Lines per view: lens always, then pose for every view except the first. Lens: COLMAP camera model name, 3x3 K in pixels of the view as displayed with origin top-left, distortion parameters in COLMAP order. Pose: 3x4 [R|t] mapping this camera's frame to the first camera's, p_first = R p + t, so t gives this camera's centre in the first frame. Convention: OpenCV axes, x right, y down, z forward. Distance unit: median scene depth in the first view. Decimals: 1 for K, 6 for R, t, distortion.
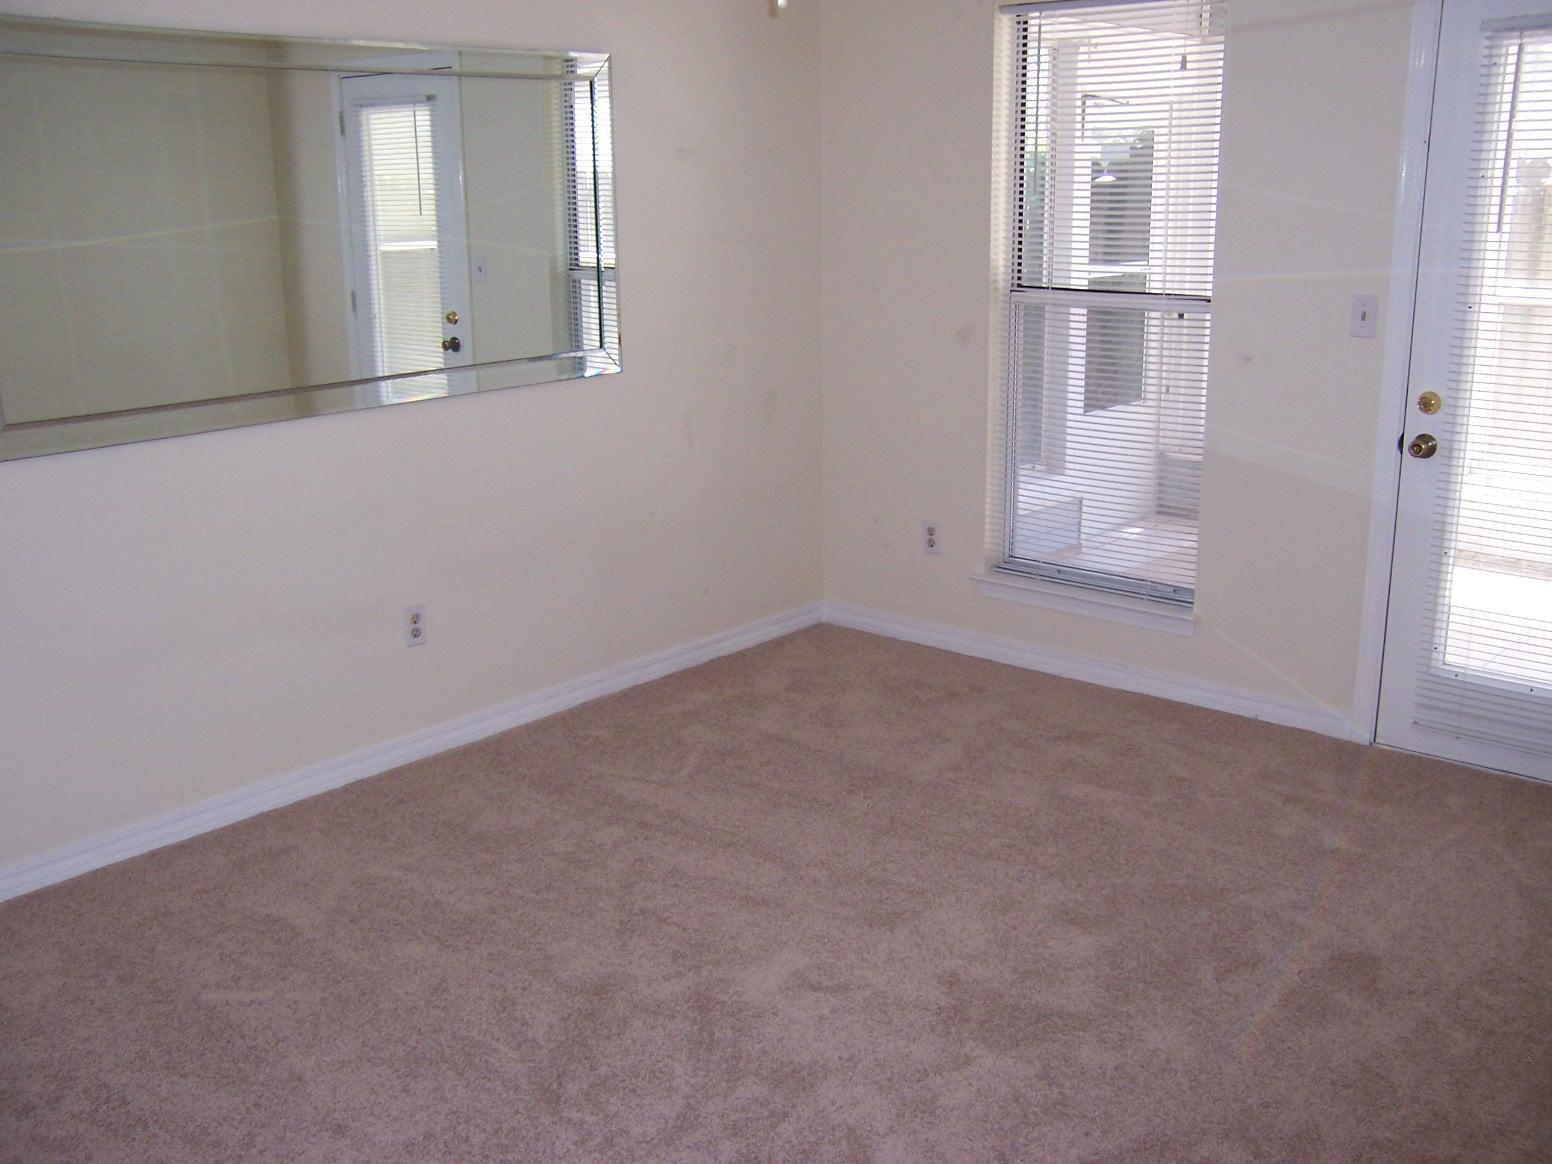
lens RADIAL K [[1554.2, 0, 787.2], [0, 1554.2, 585.7], [0, 0, 1]] dist [-0.119339, 0.241717]
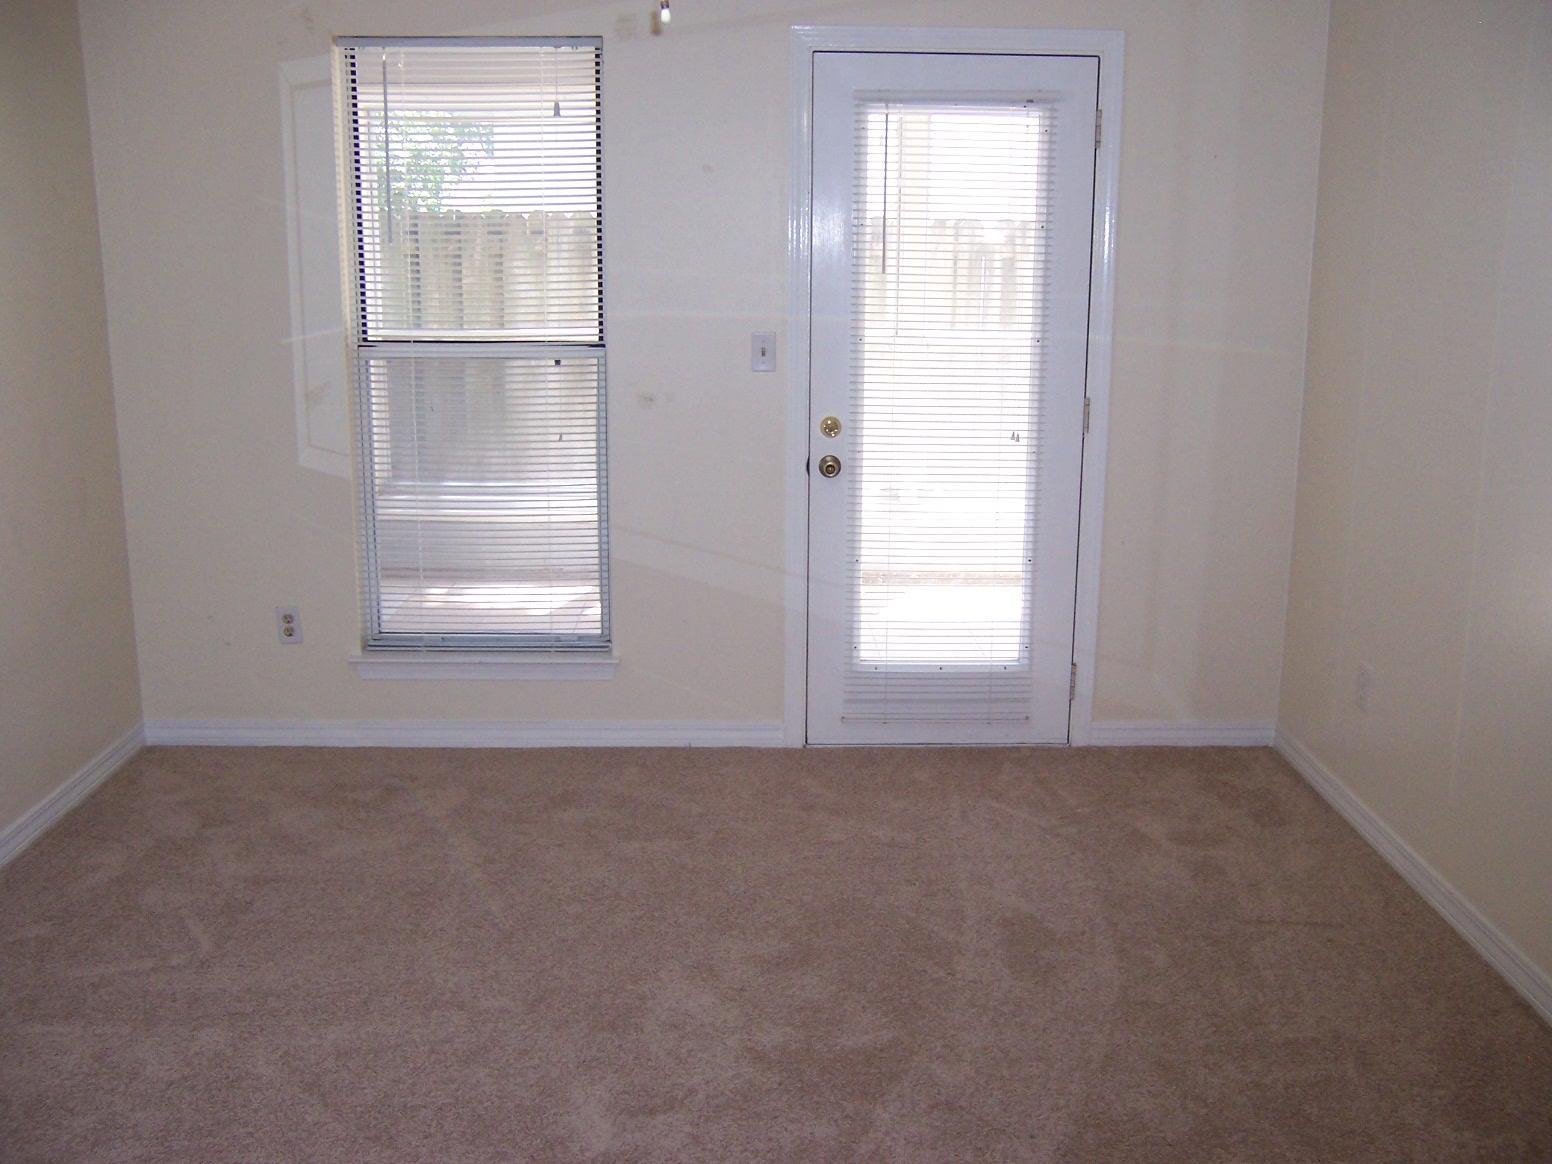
lens RADIAL K [[1554.2, 0, 787.2], [0, 1554.2, 585.7], [0, 0, 1]] dist [-0.119339, 0.241717]
pose [[0.749966, -0.133539, 0.647857, -0.319513], [0.157745, 0.987259, 0.020890, -0.032752], [-0.642392, 0.086530, 0.761475, 0.169364]]
